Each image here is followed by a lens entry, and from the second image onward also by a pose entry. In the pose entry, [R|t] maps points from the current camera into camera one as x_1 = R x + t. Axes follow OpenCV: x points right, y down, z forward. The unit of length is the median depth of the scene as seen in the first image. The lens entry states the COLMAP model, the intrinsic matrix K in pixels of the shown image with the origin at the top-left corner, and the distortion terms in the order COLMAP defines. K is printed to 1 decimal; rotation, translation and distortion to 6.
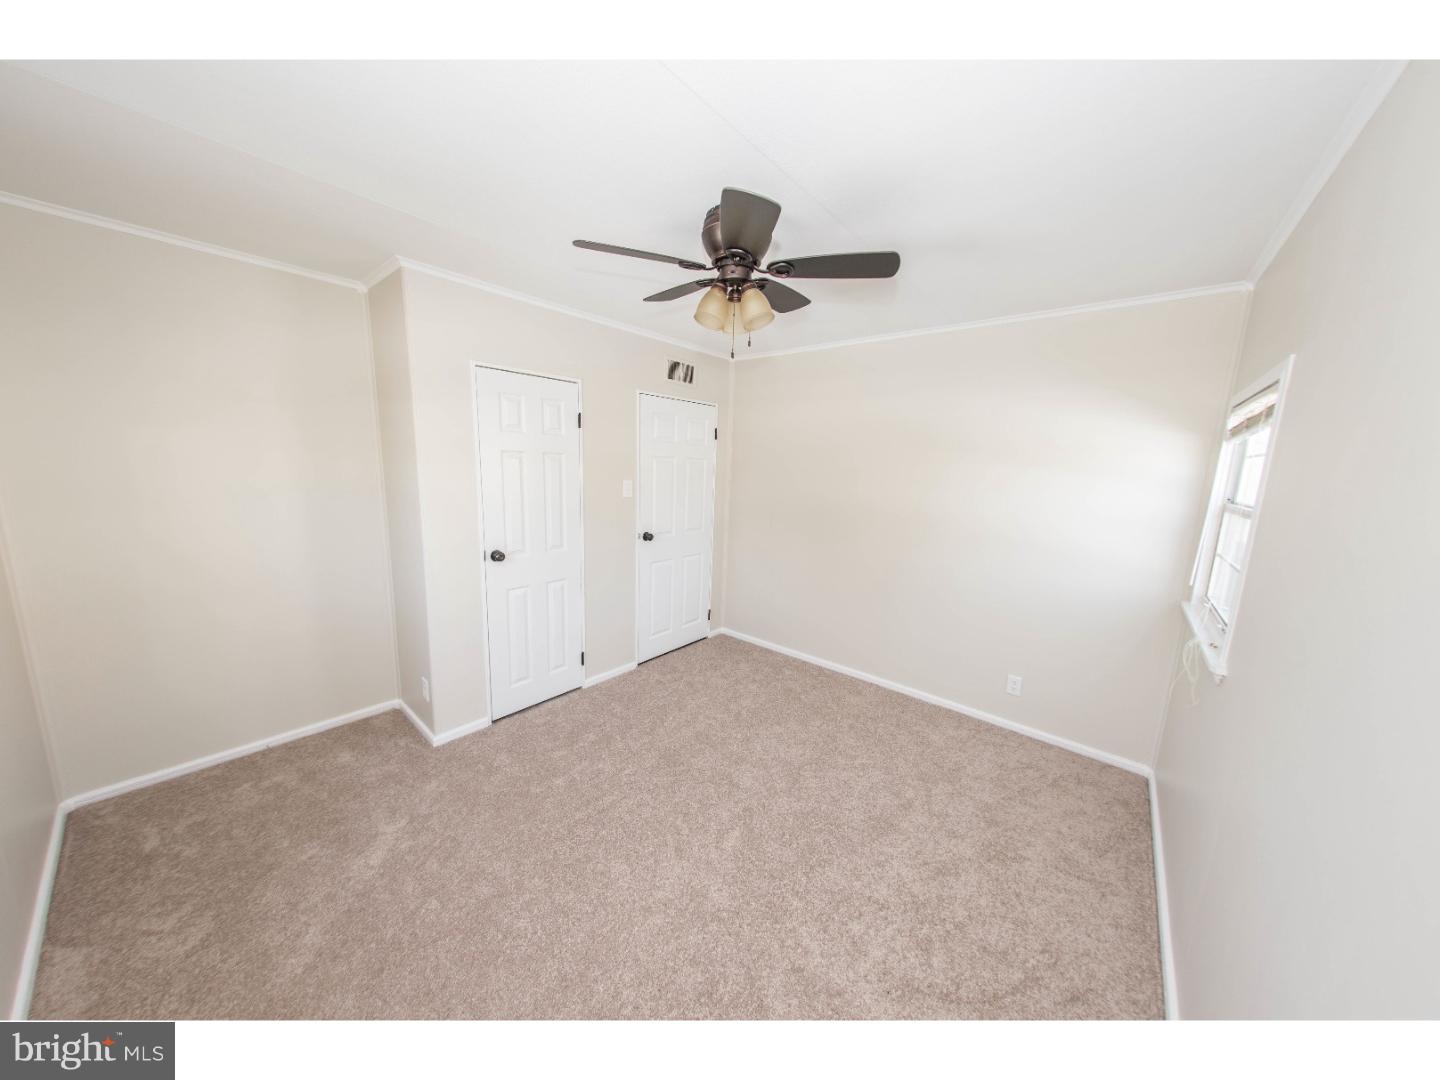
lens RADIAL K [[475.1, 0, 717.0], [0, 475.1, 543.4], [0, 0, 1]] dist [0.007196, -0.000487]
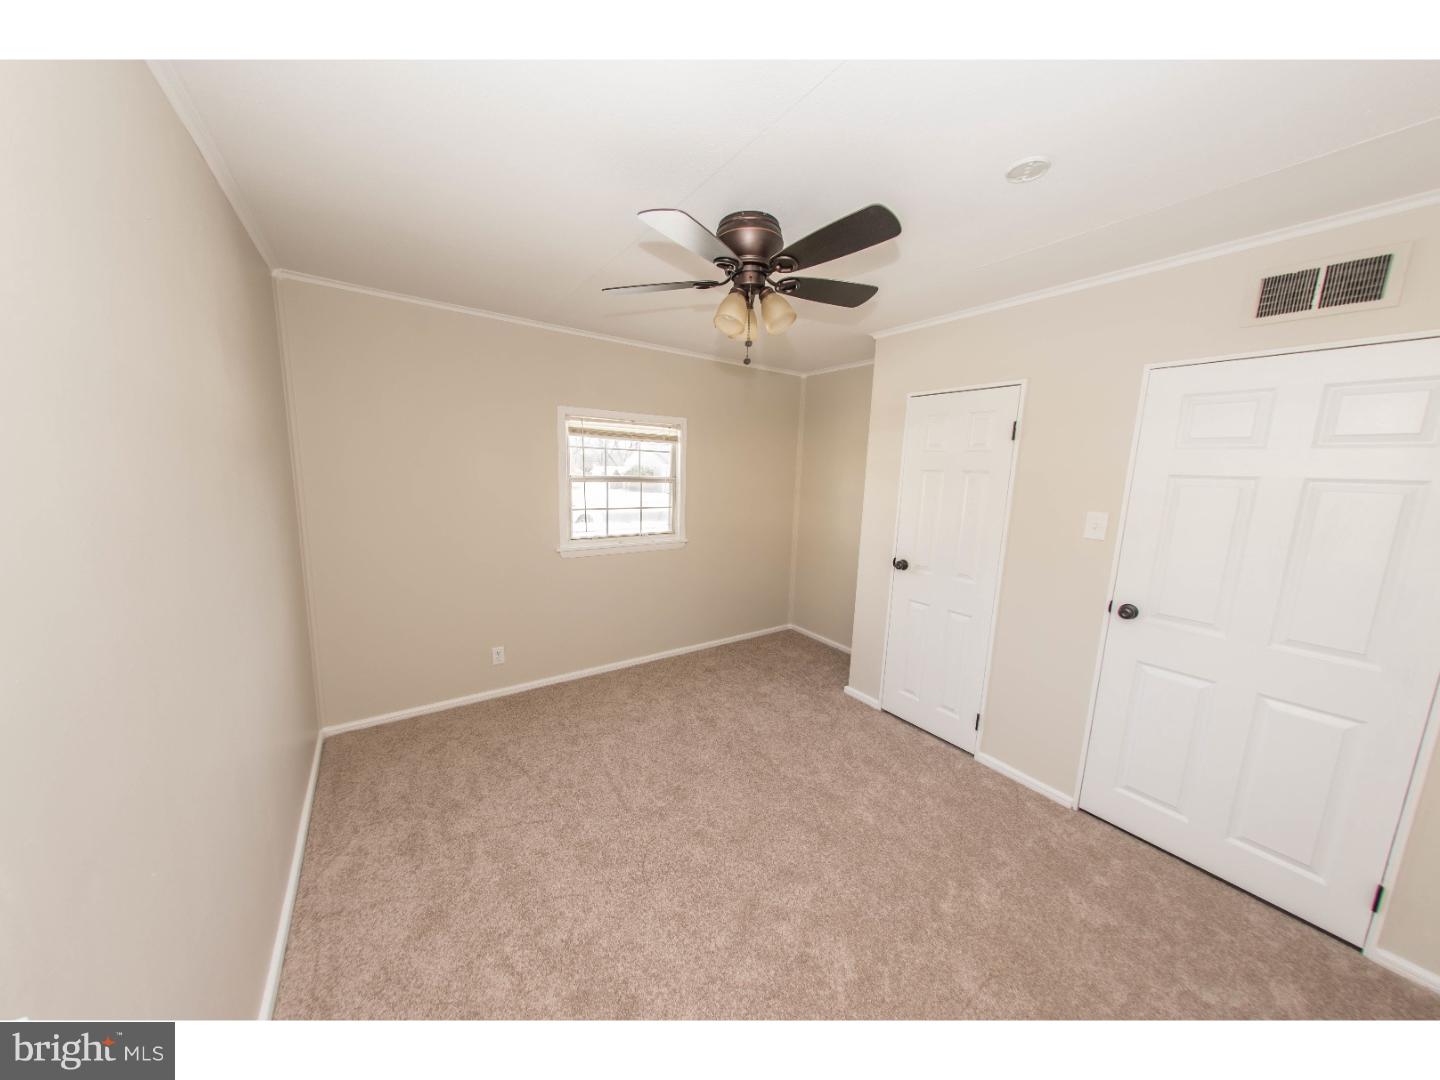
lens RADIAL K [[475.1, 0, 717.0], [0, 475.1, 541.4], [0, 0, 1]] dist [0.007196, -0.000487]
pose [[-0.259793, 0.105714, -0.959860, 0.557703], [-0.202125, 0.966019, 0.161099, -0.093608], [0.944274, 0.235864, -0.229598, 0.661696]]
